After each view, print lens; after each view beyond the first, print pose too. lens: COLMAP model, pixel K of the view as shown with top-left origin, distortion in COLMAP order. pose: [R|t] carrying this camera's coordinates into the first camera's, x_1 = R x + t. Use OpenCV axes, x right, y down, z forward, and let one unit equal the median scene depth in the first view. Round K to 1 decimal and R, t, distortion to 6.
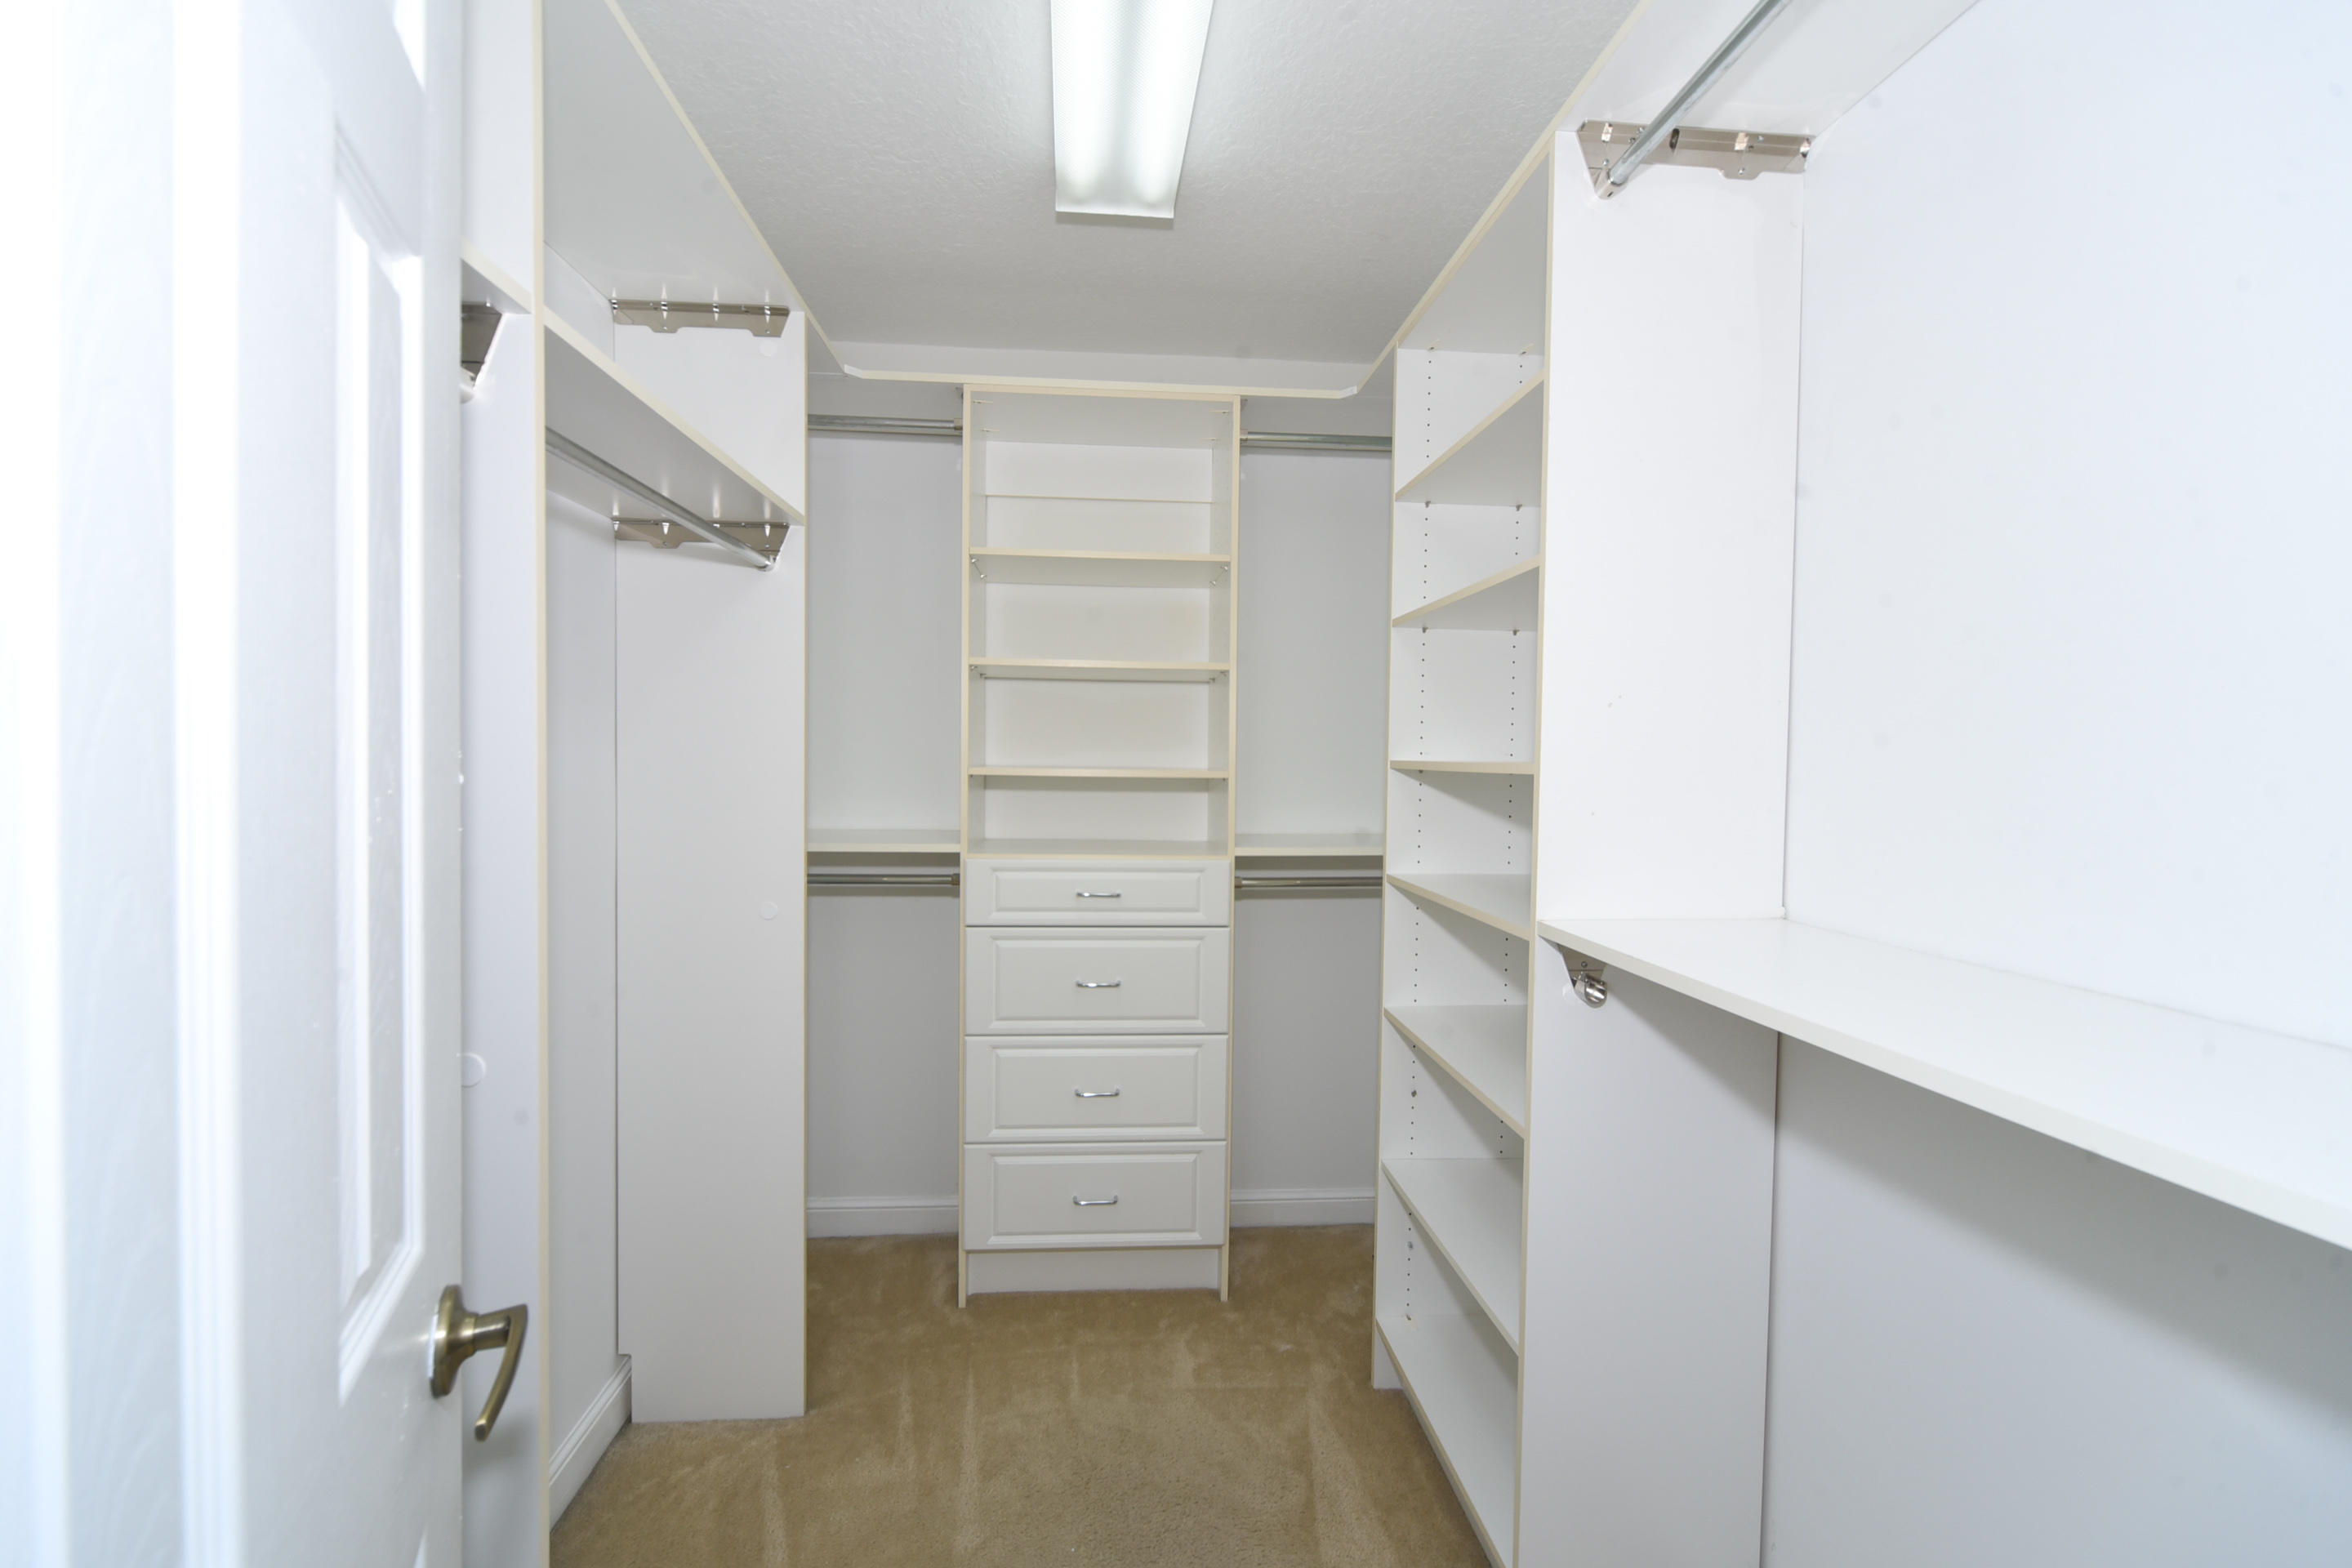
lens RADIAL K [[1039.8, 0, 1177.6], [0, 1039.8, 744.3], [0, 0, 1]] dist [0.000869, 0.000089]
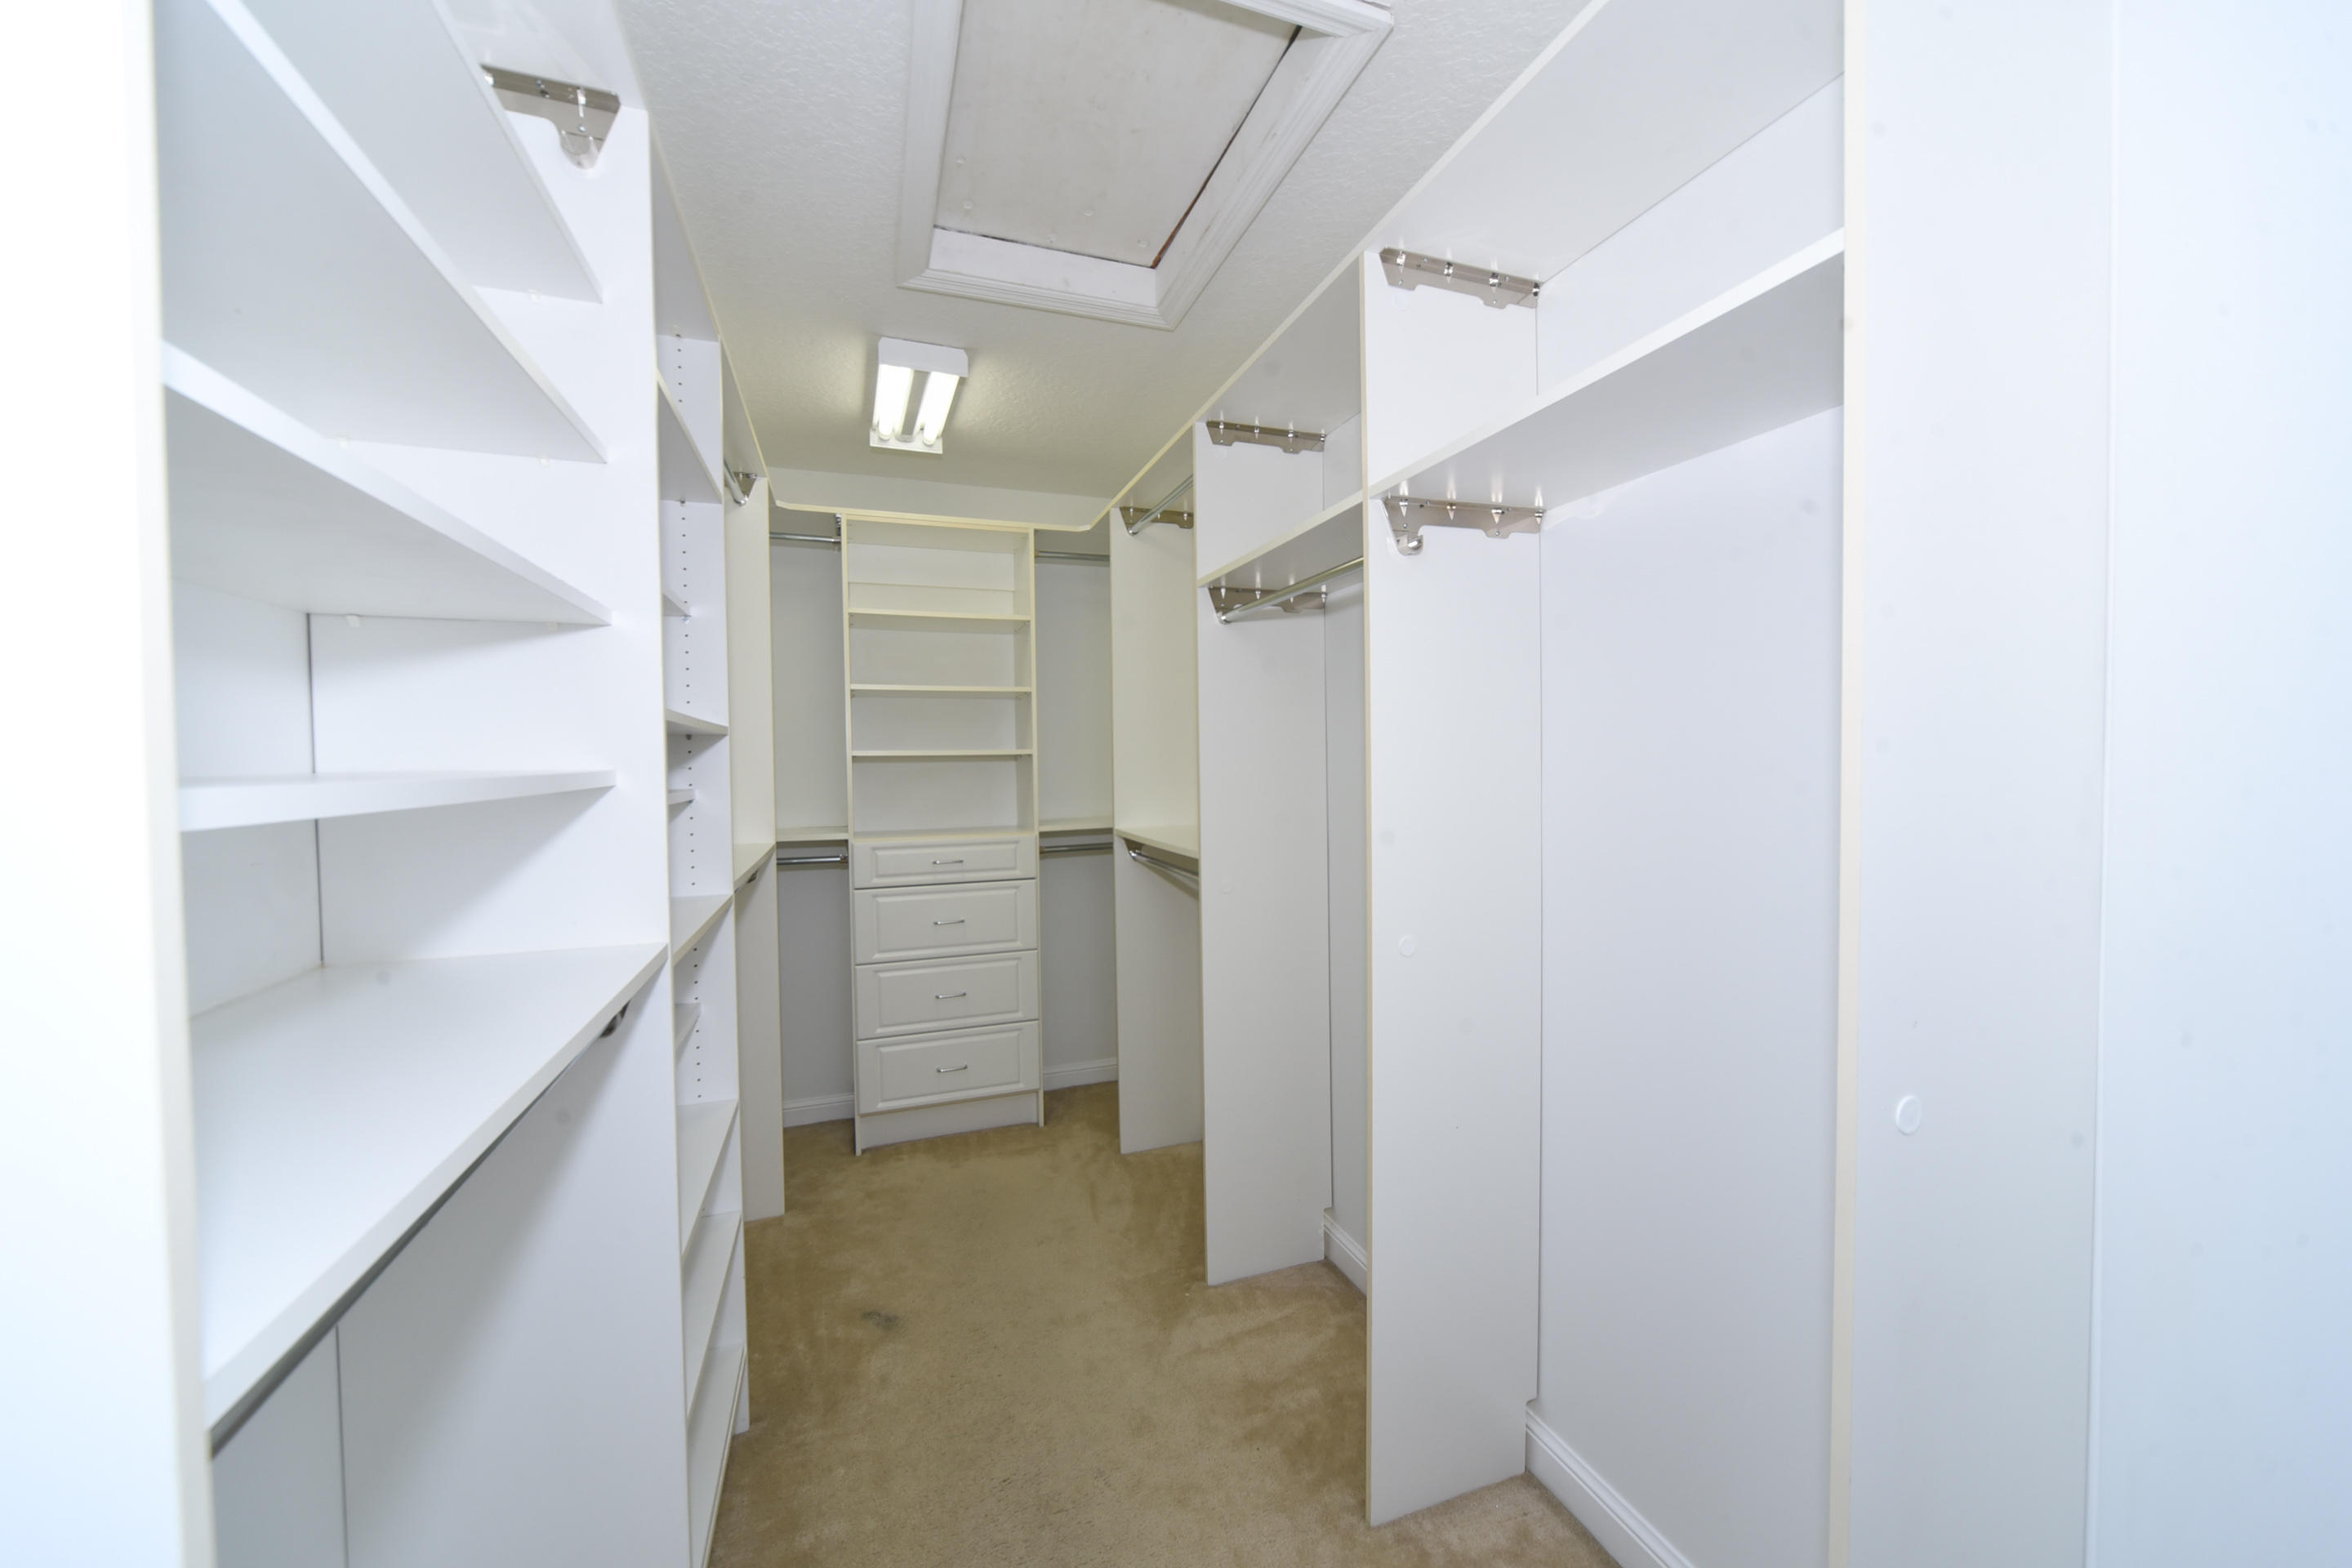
lens RADIAL K [[895.7, 0, 1189.6], [0, 895.7, 787.5], [0, 0, 1]] dist [0.001962, 0.000167]
pose [[0.989960, -0.027316, 0.138680, 0.085280], [0.024461, 0.999453, 0.022251, 0.021368], [-0.139212, -0.018635, 0.990087, -0.271967]]
